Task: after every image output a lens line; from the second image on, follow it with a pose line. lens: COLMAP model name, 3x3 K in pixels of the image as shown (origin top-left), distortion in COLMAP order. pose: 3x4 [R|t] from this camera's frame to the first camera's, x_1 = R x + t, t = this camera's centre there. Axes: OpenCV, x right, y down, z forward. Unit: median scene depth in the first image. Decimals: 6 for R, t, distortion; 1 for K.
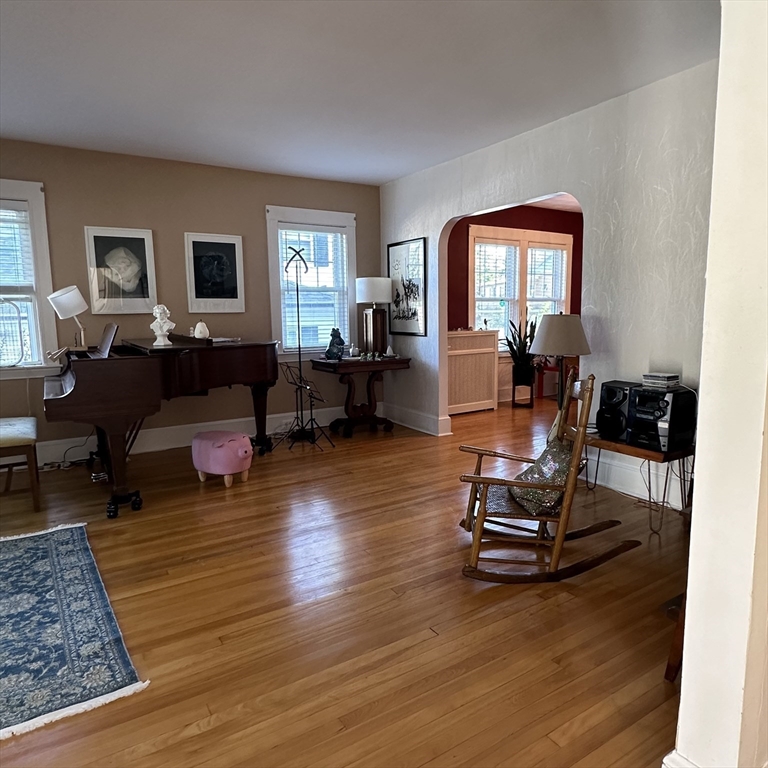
lens RADIAL K [[544.7, 0, 359.4], [0, 544.7, 386.8], [0, 0, 1]] dist [-0.010682, 0.005766]
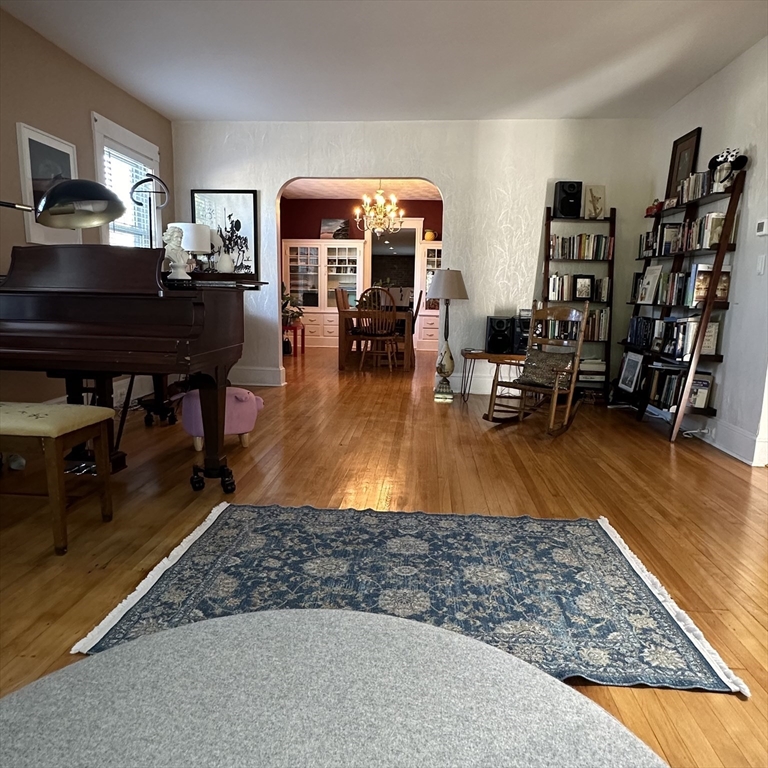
lens RADIAL K [[544.7, 0, 384.4], [0, 544.7, 390.5], [0, 0, 1]] dist [-0.010682, 0.005766]
pose [[0.593908, -0.115839, 0.796150, -0.782443], [0.078281, 0.993205, 0.086114, 0.035236], [-0.800716, 0.011180, 0.598940, 0.280428]]
